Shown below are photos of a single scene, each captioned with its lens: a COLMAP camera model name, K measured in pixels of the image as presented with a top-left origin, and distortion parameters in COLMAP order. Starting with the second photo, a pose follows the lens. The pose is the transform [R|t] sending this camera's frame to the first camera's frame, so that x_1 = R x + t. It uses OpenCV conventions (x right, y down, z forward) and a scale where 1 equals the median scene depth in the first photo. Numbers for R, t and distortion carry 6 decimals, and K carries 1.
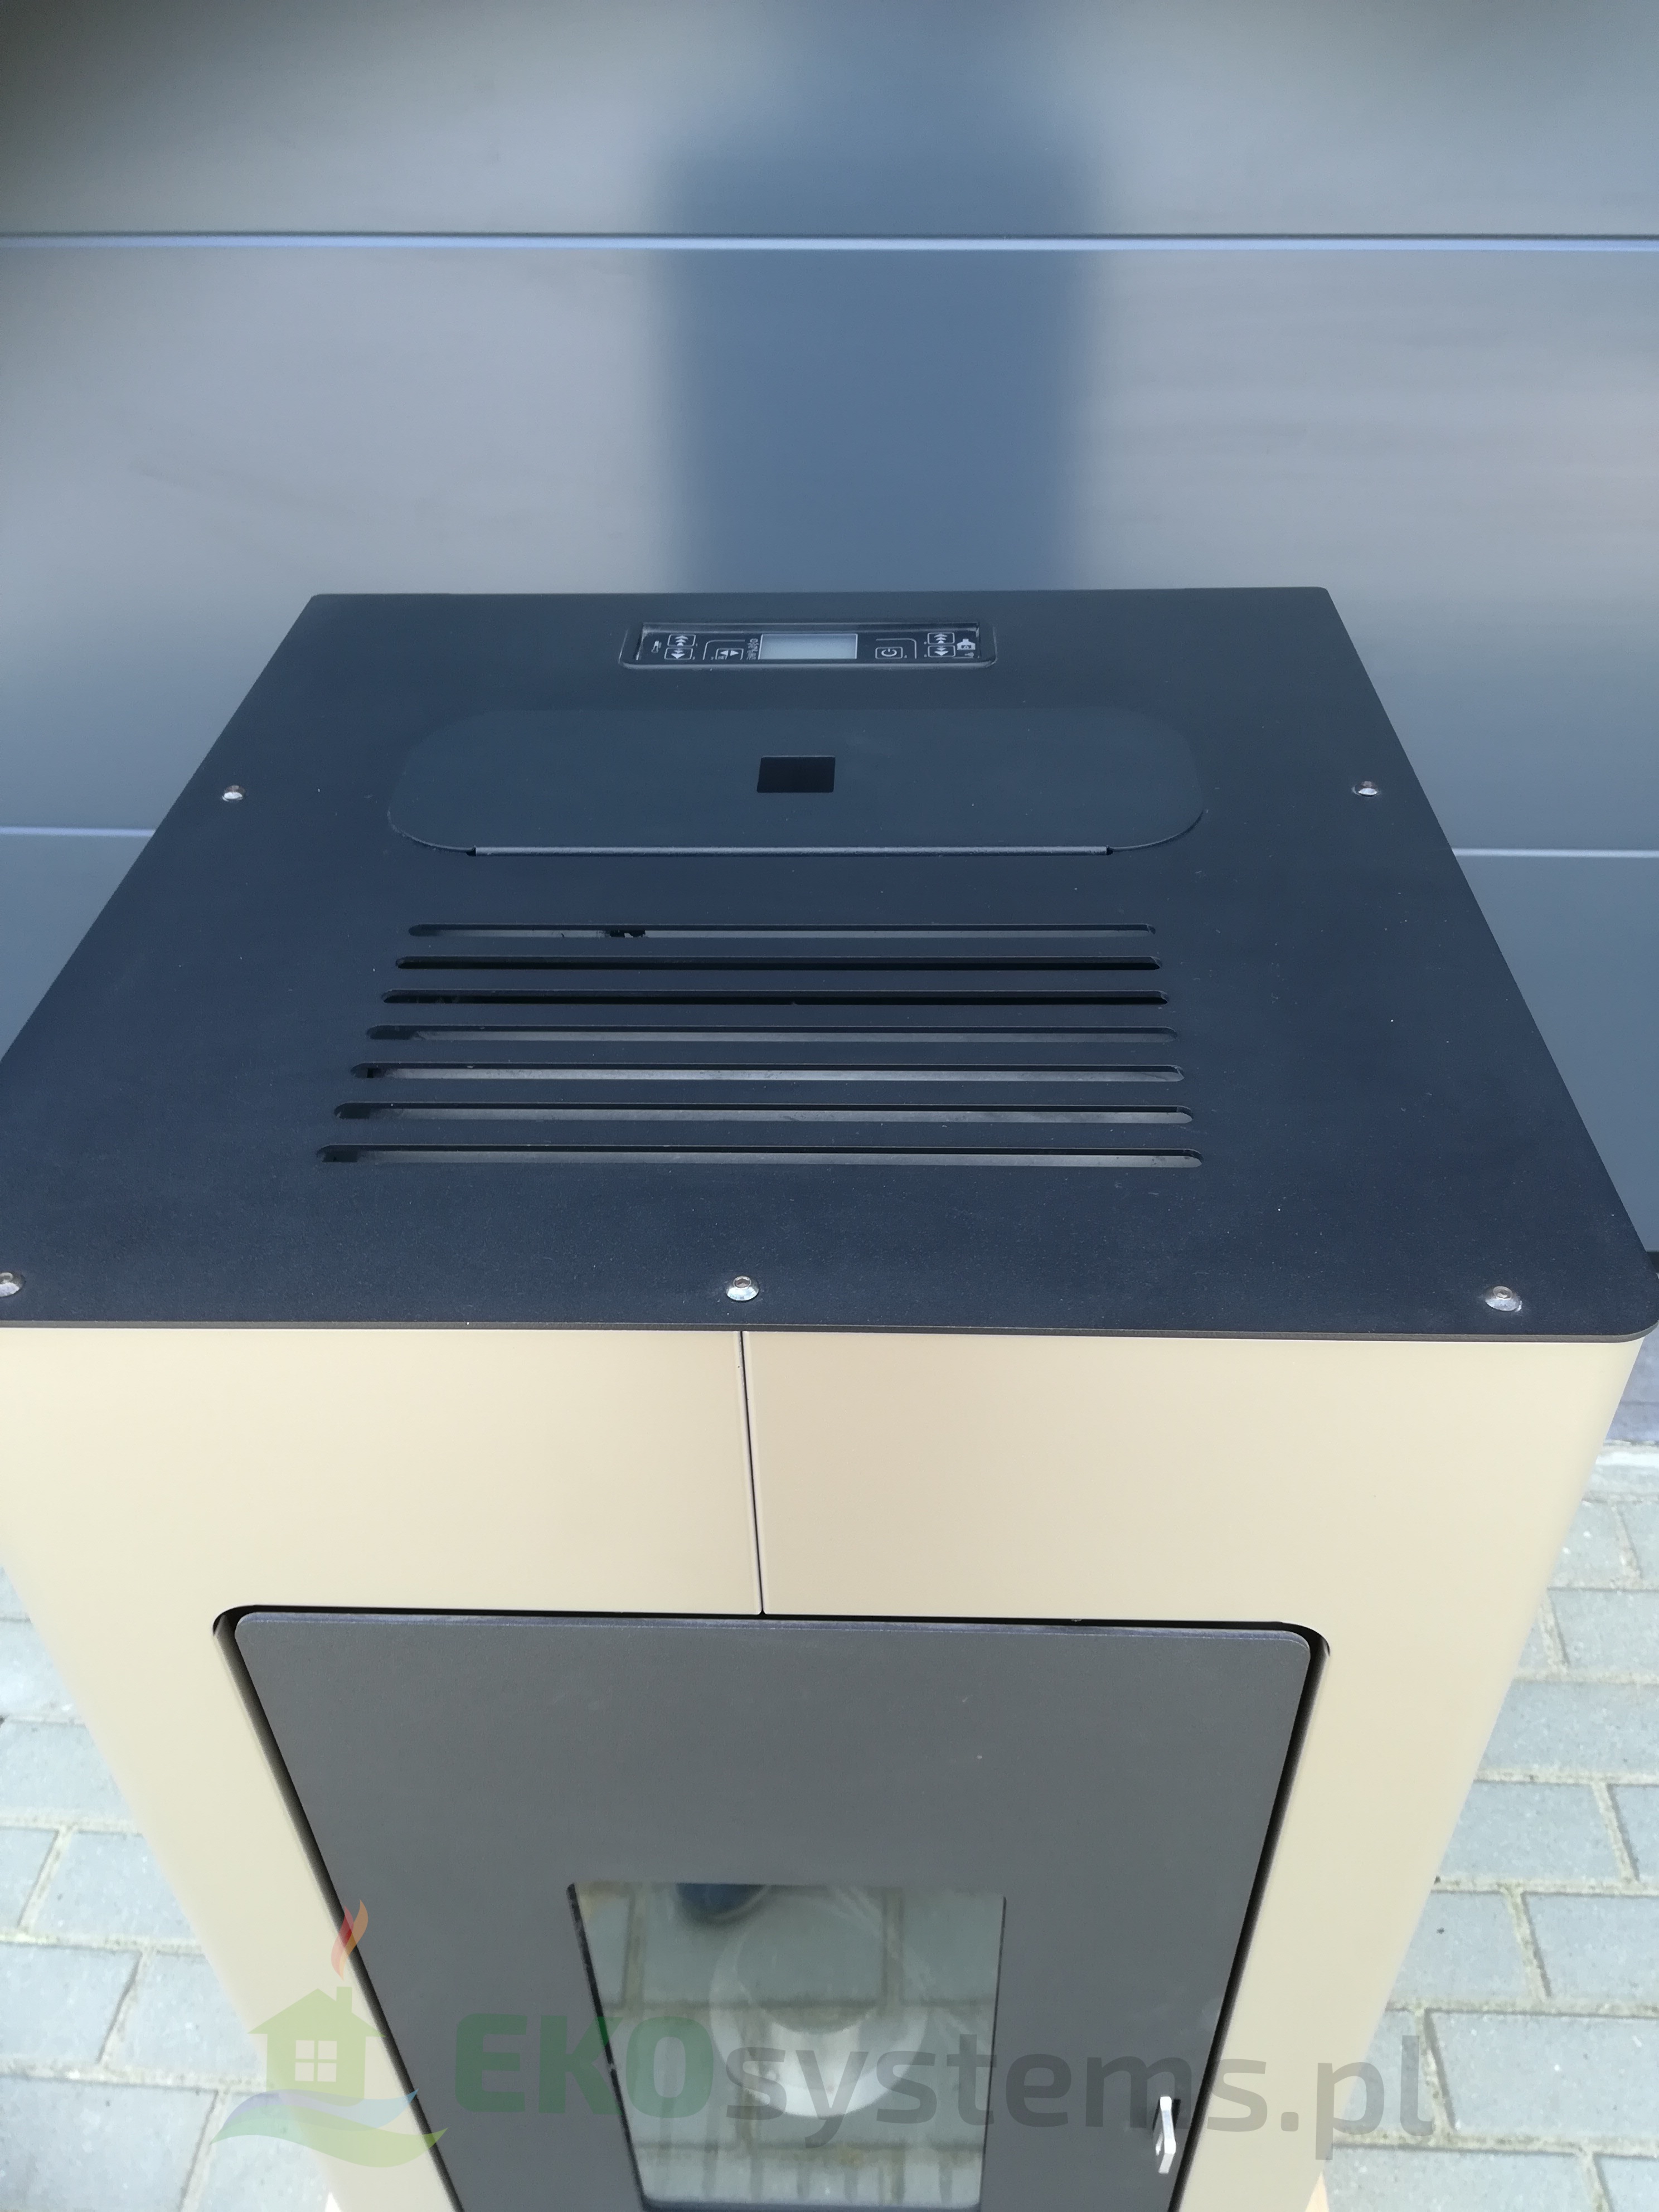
lens RADIAL K [[1703.6, 0, 835.0], [0, 1703.6, 1145.9], [0, 0, 1]] dist [0.041672, -0.061632]
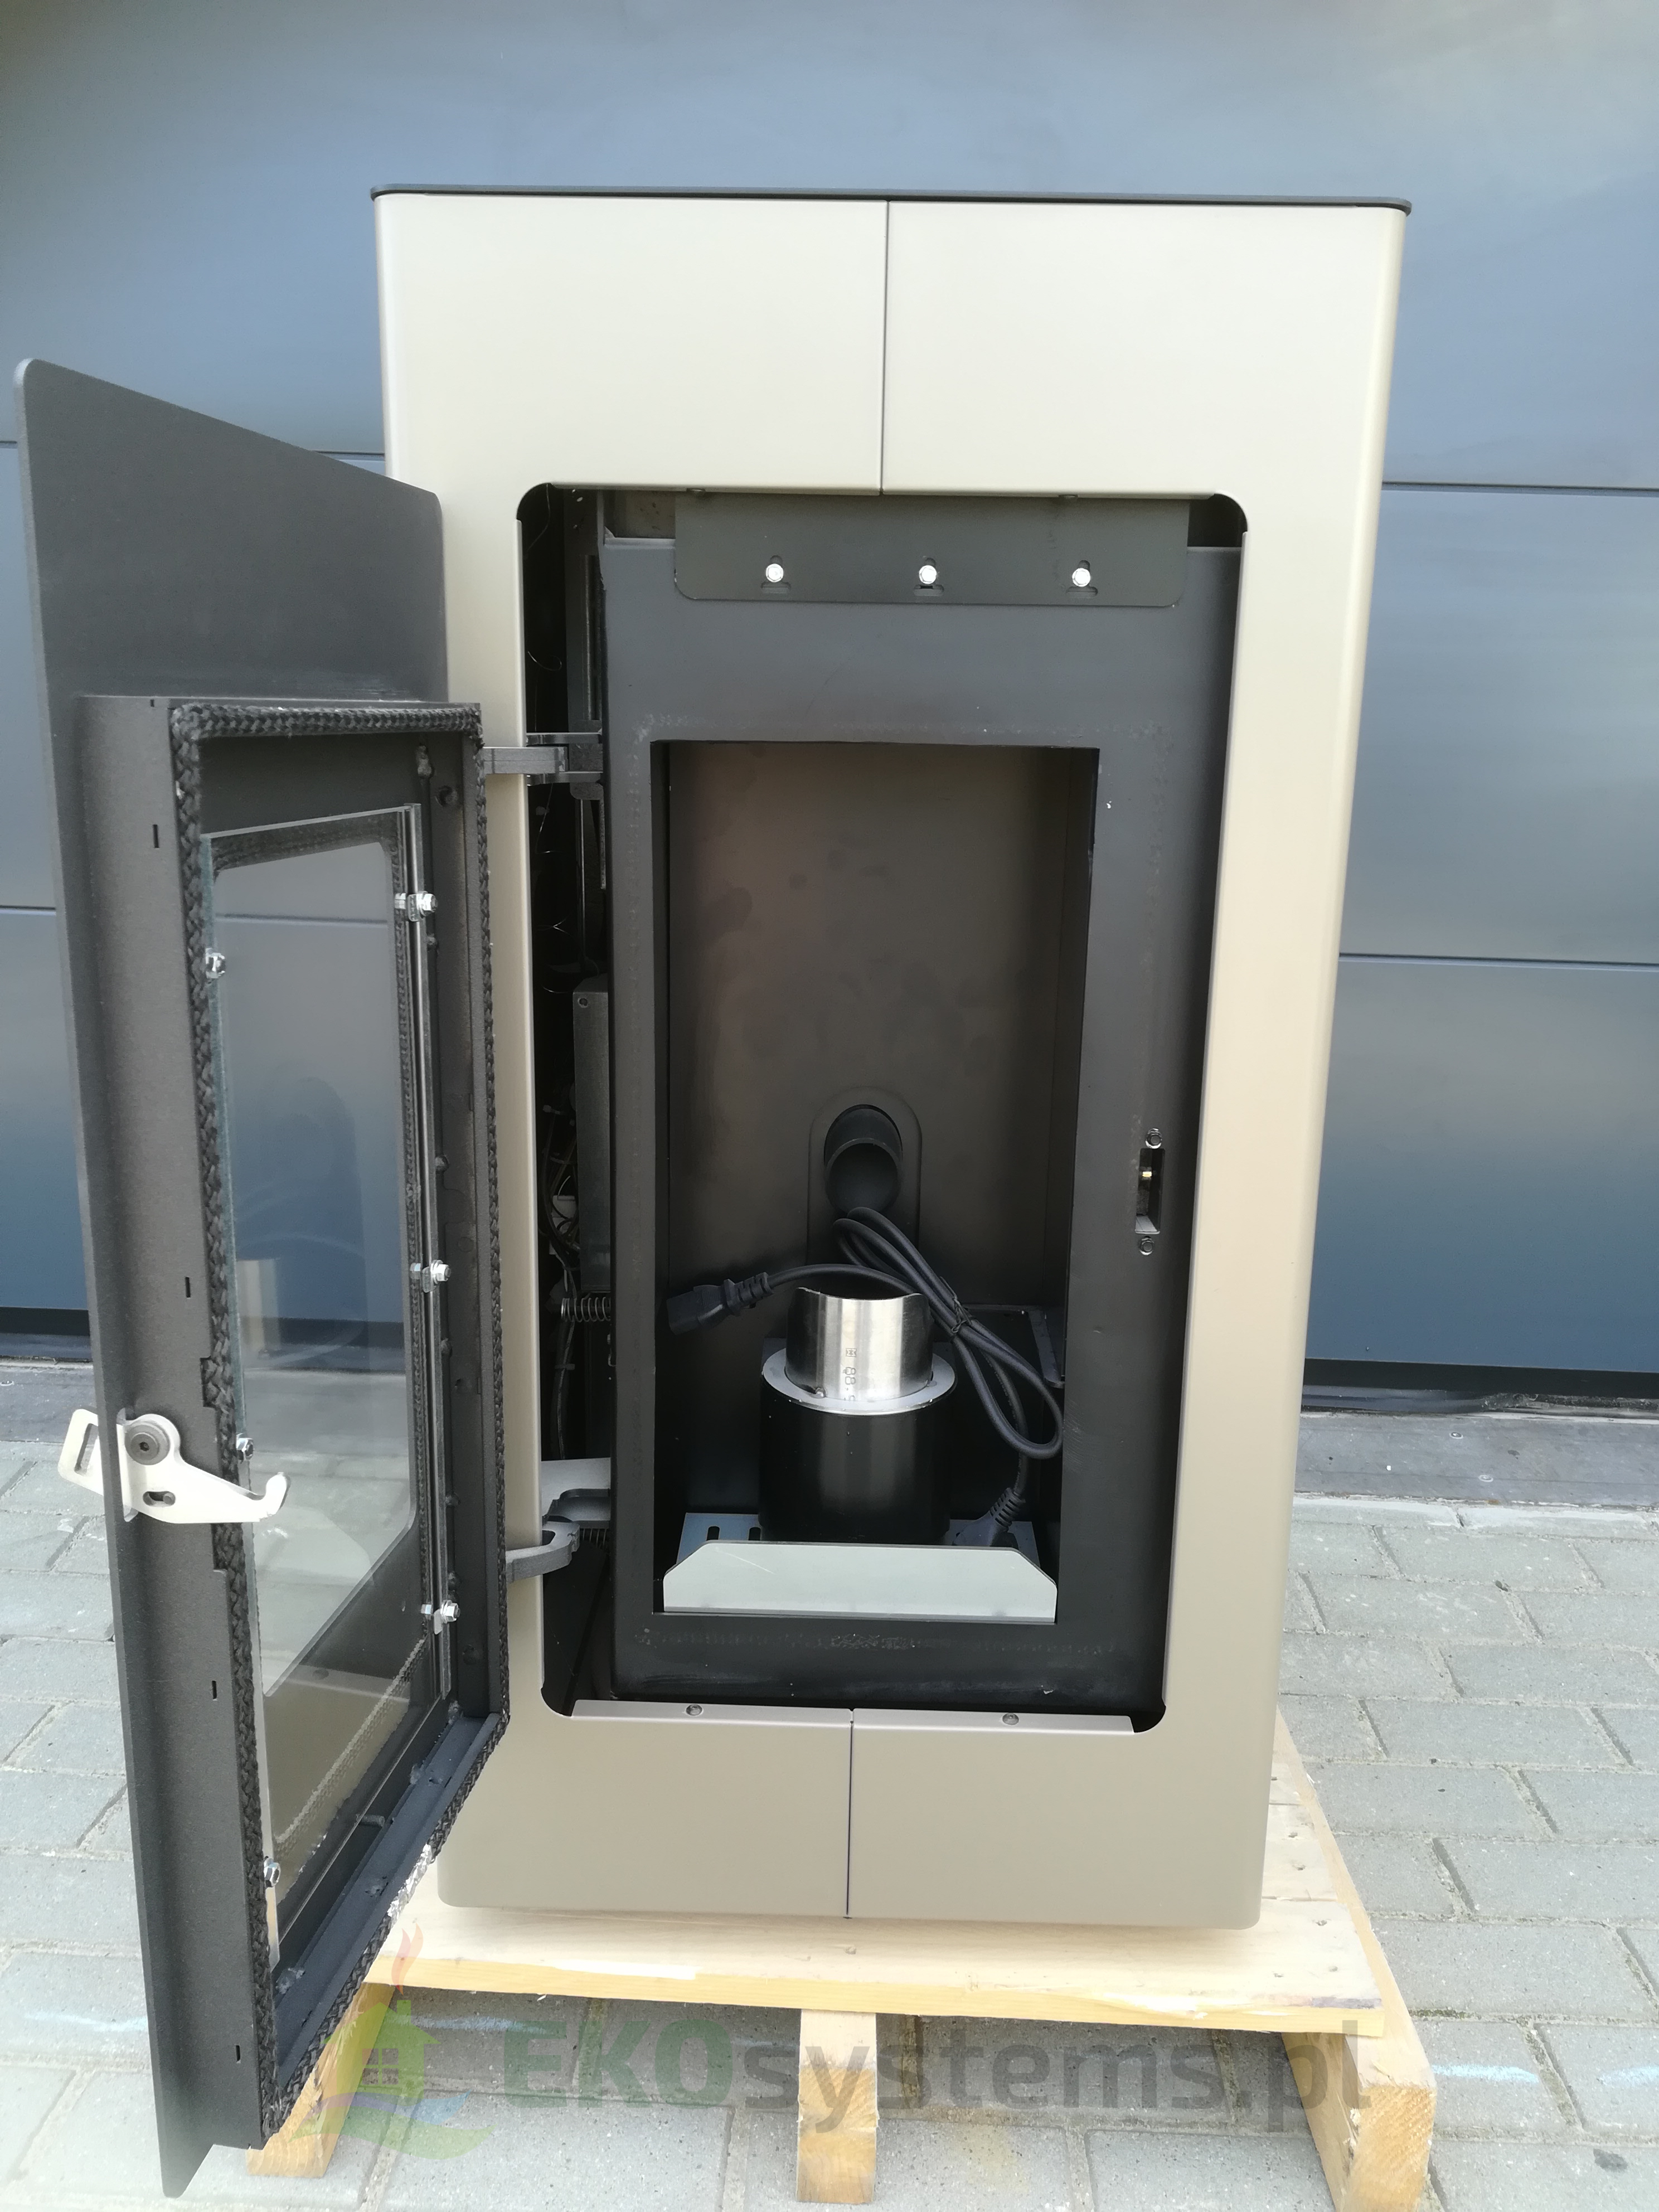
lens RADIAL K [[1703.6, 0, 835.0], [0, 1703.6, 1145.9], [0, 0, 1]] dist [0.041672, -0.061632]
pose [[0.999132, 0.035786, 0.021305, -0.035316], [-0.023200, 0.903068, -0.428870, 0.544002], [-0.034588, 0.428003, 0.903115, -0.052369]]
